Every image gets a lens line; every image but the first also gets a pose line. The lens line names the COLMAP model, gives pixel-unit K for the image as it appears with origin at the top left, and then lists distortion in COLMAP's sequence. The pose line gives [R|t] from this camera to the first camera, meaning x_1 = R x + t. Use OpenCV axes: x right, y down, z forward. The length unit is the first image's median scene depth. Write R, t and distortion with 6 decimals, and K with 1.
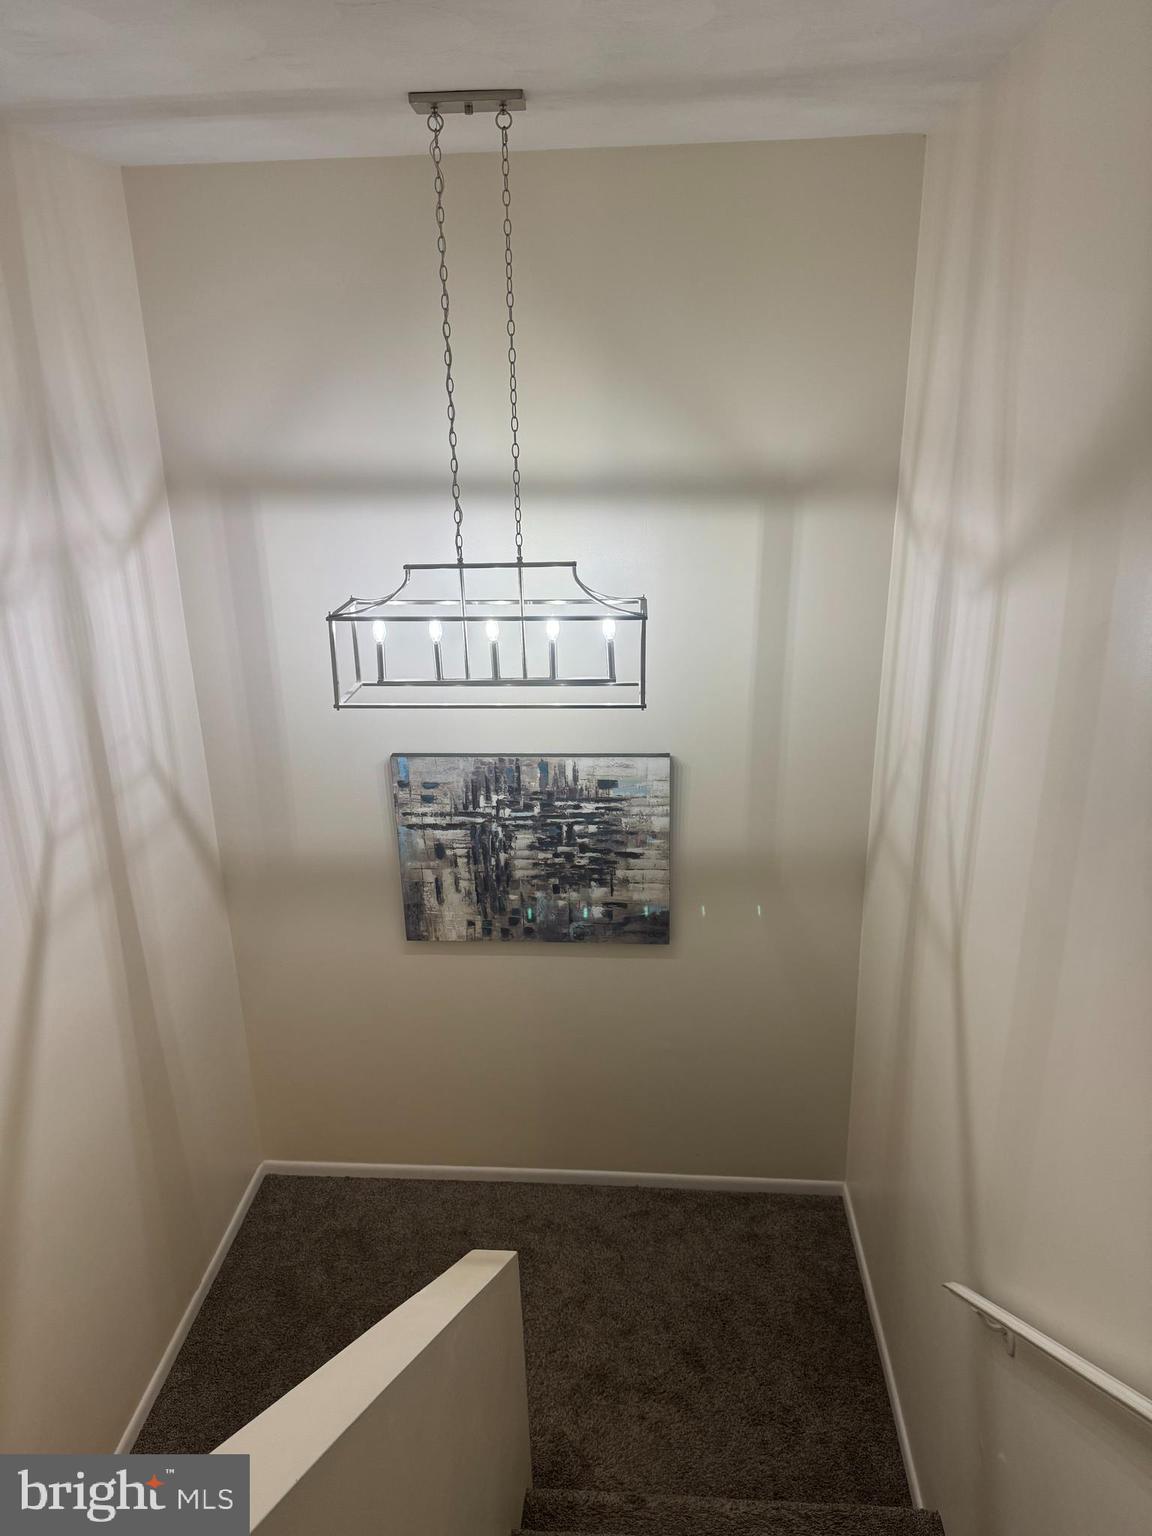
lens RADIAL K [[1077.9, 0, 572.8], [0, 1077.9, 765.5], [0, 0, 1]] dist [-0.005383, -0.012148]
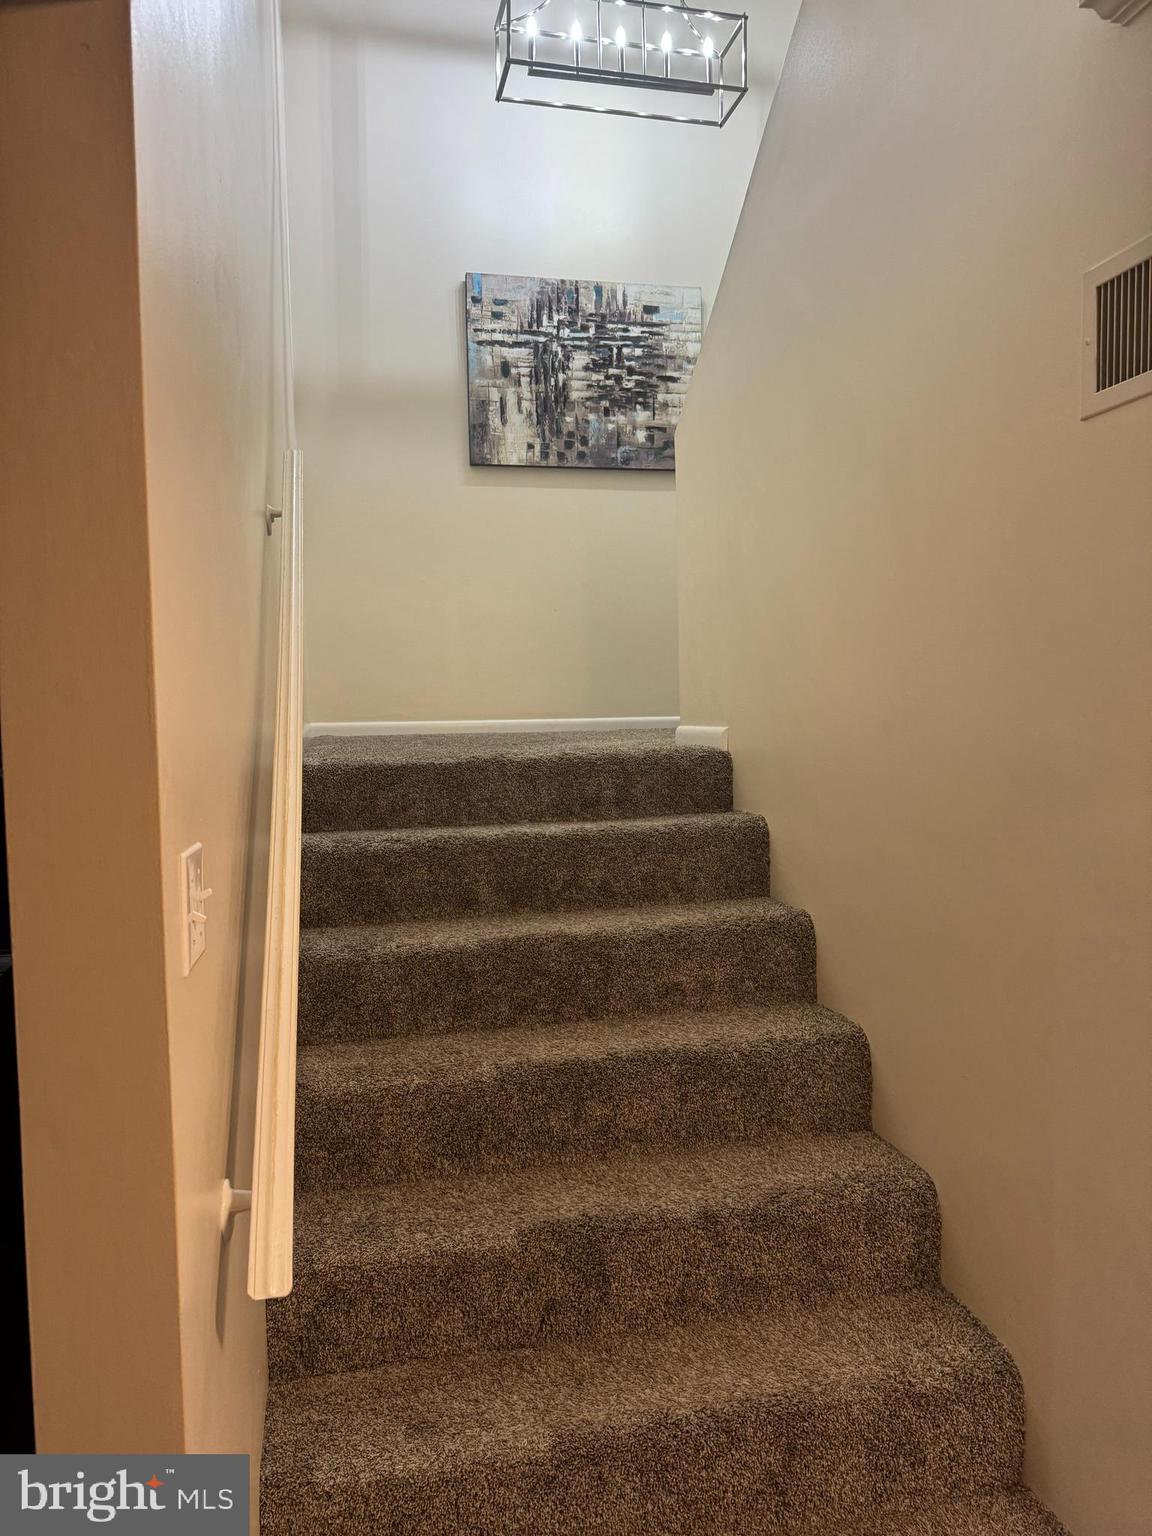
lens RADIAL K [[1077.9, 0, 576.3], [0, 1077.9, 771.9], [0, 0, 1]] dist [-0.005383, -0.012148]
pose [[0.956284, -0.023189, 0.291520, -0.390850], [0.096990, 0.965579, -0.241351, 0.762578], [-0.275889, 0.259074, 0.925616, 0.062951]]
